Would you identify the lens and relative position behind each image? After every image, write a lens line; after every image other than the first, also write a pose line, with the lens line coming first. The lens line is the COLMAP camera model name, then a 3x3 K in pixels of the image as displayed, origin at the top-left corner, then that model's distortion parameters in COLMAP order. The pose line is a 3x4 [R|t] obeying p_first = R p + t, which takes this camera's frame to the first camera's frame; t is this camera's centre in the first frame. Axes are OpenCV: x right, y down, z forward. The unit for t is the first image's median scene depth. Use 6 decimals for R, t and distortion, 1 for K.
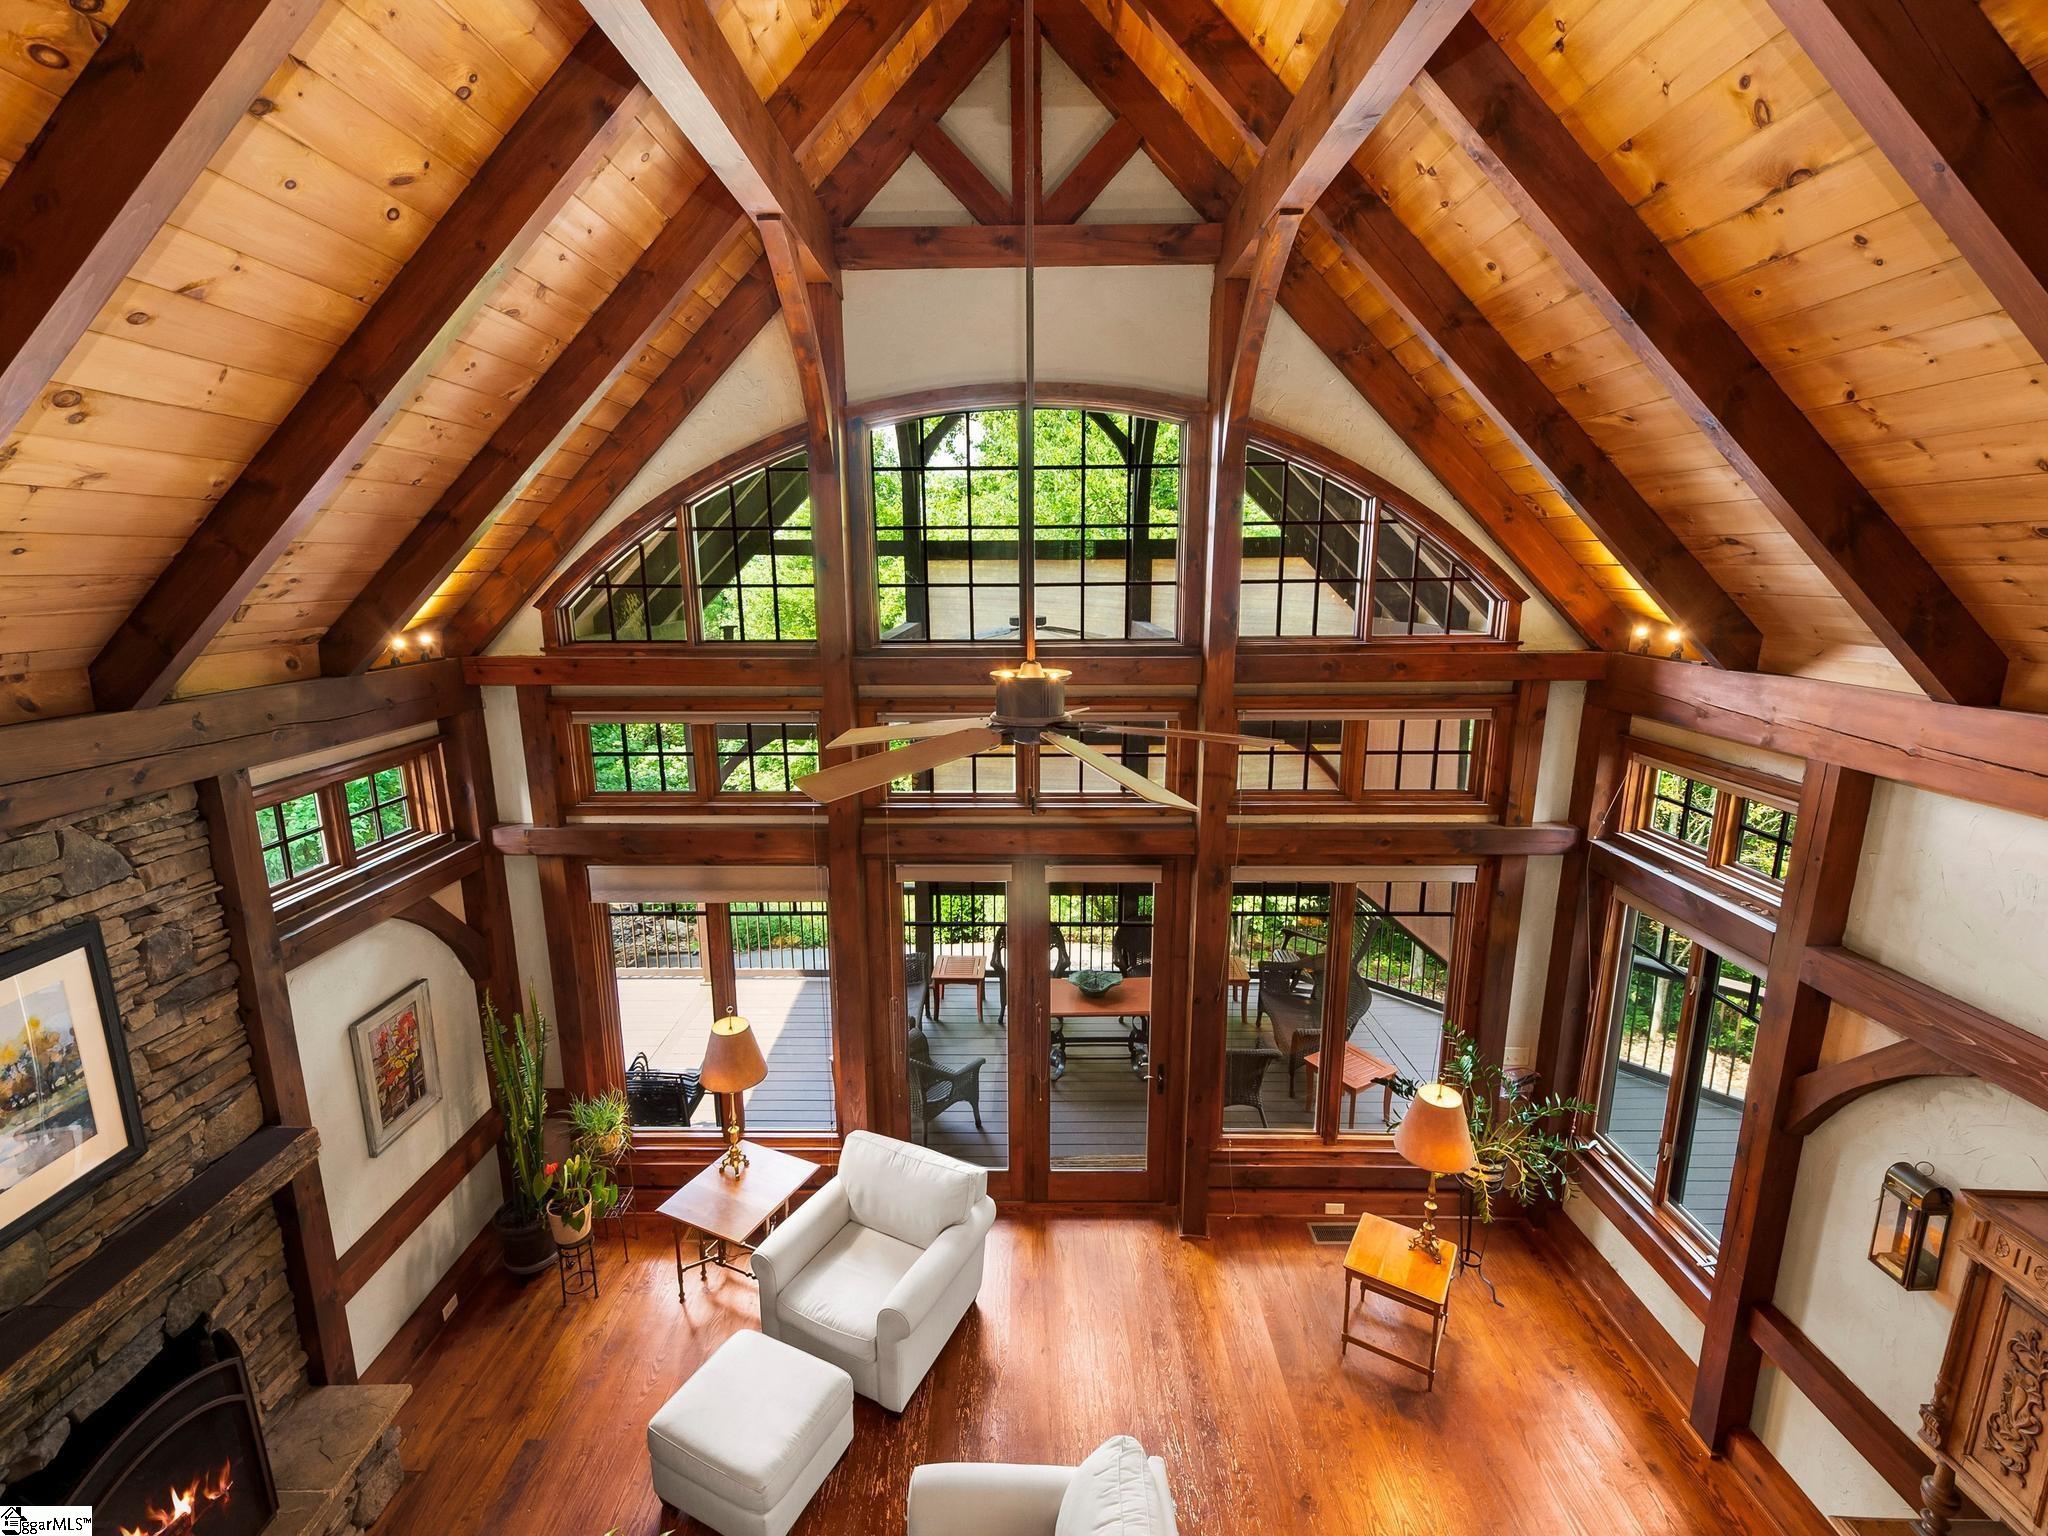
lens RADIAL K [[817.5, 0, 1024.0], [0, 817.5, 768.0], [0, 0, 1]] dist [0.017045, 0.000020]
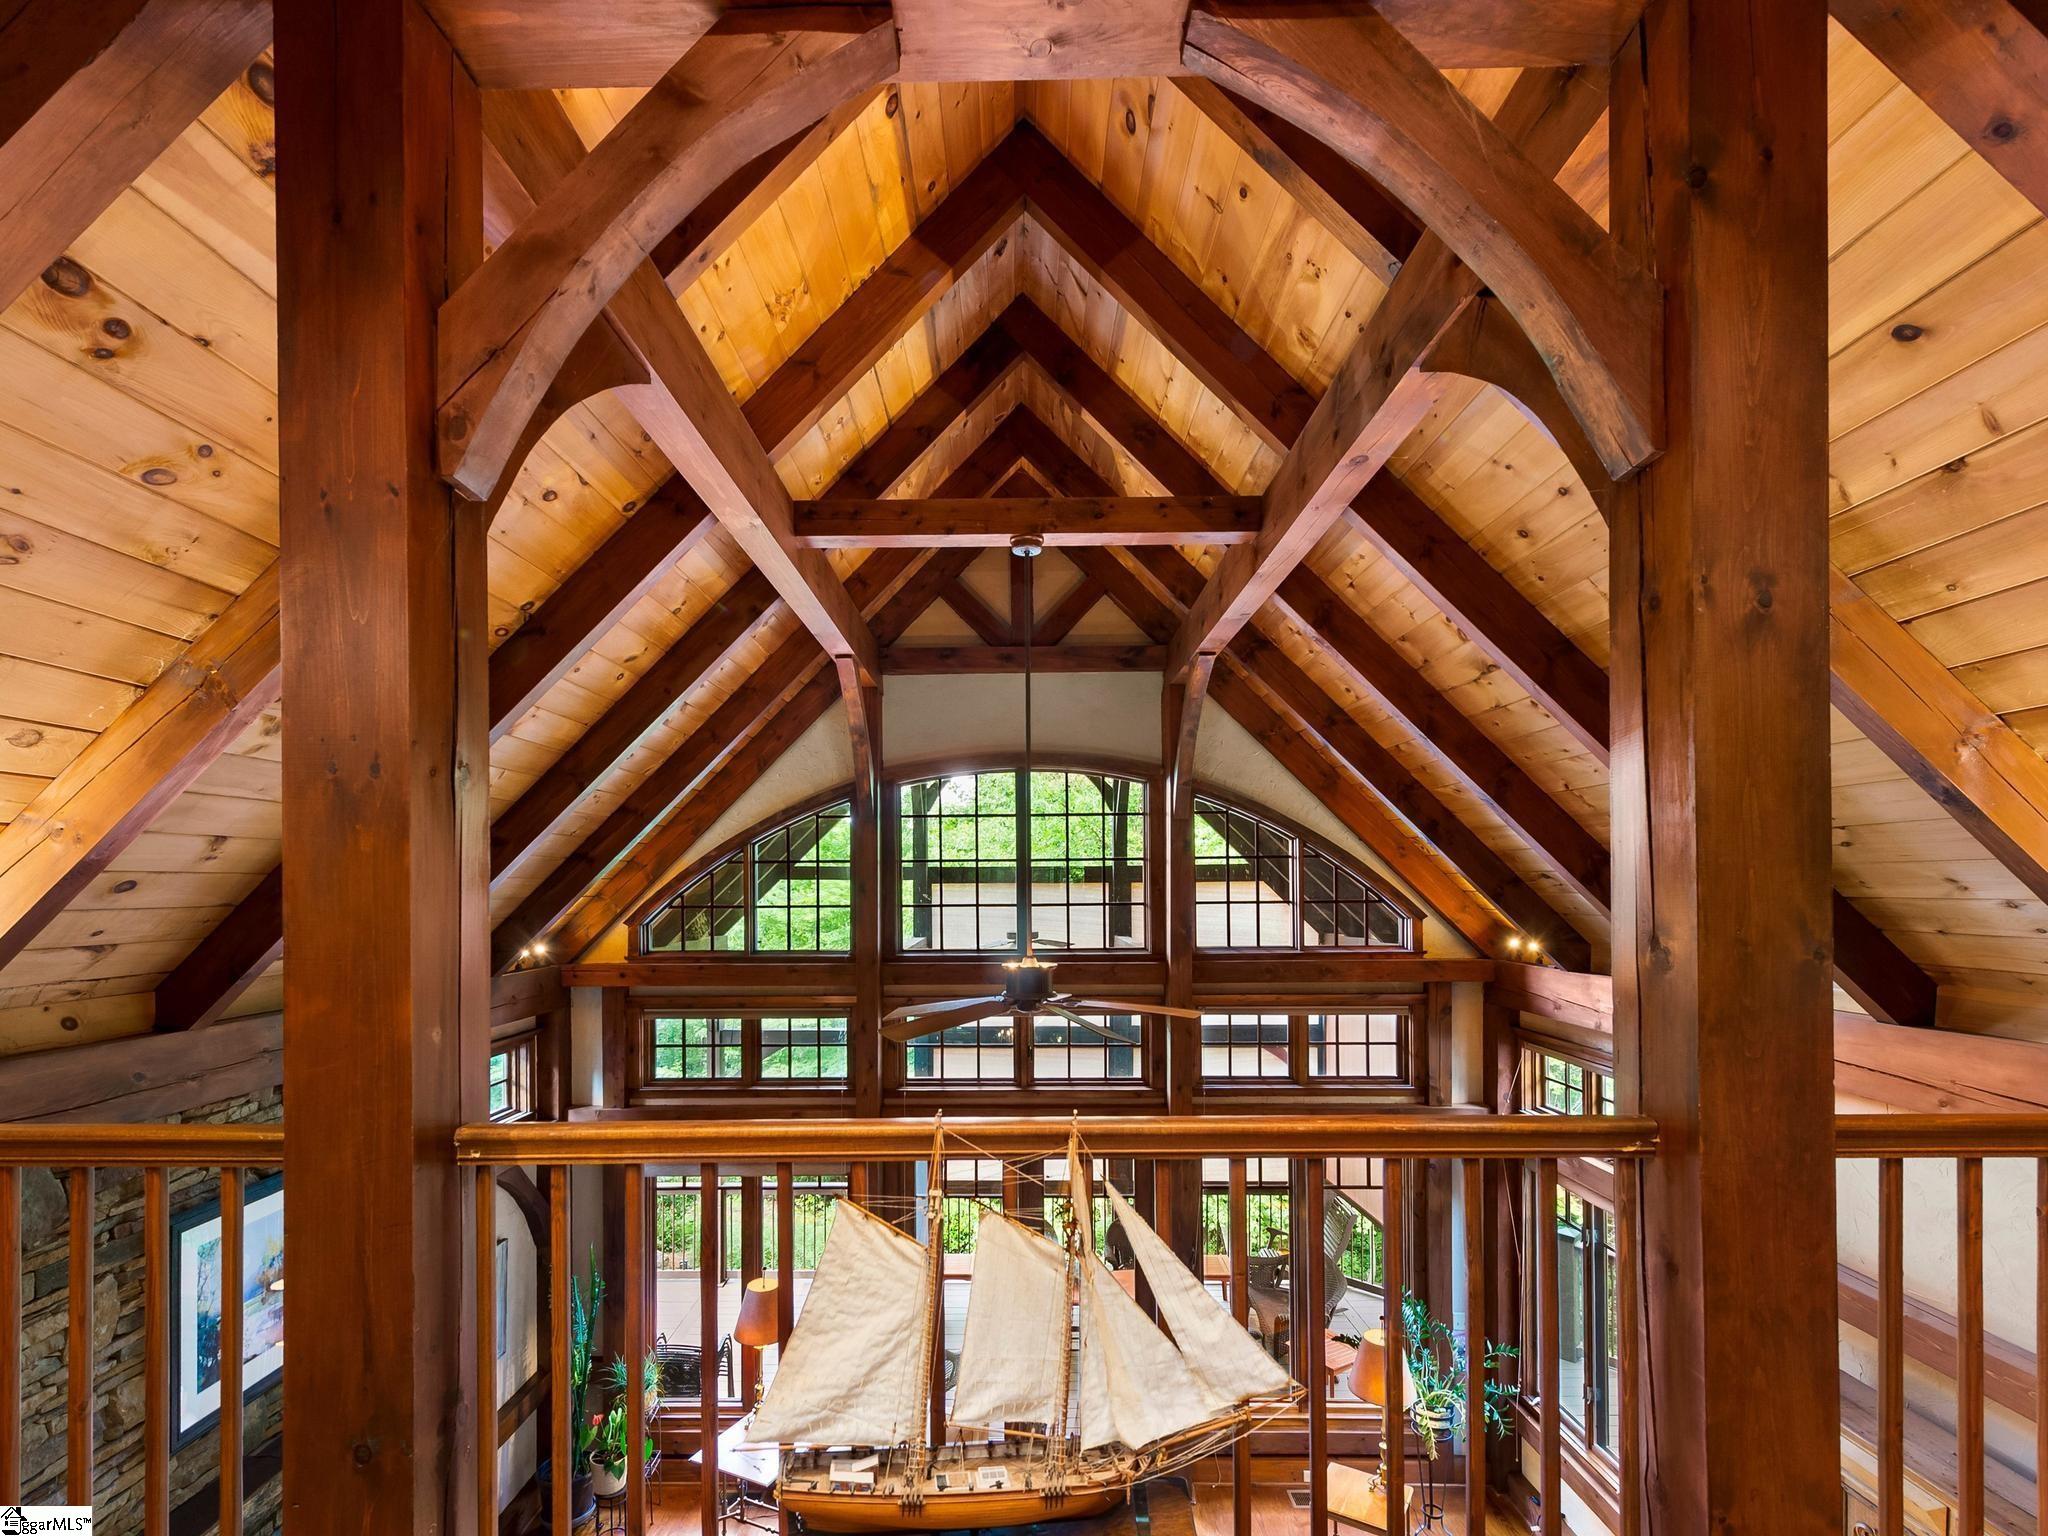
lens RADIAL K [[822.3, 0, 1019.5], [0, 822.3, 895.8], [0, 0, 1]] dist [0.000293, -0.000016]
pose [[0.999989, -0.000341, 0.004730, -0.007911], [0.001412, 0.973571, -0.228381, 0.046996], [-0.004527, 0.228385, 0.973560, -0.218181]]
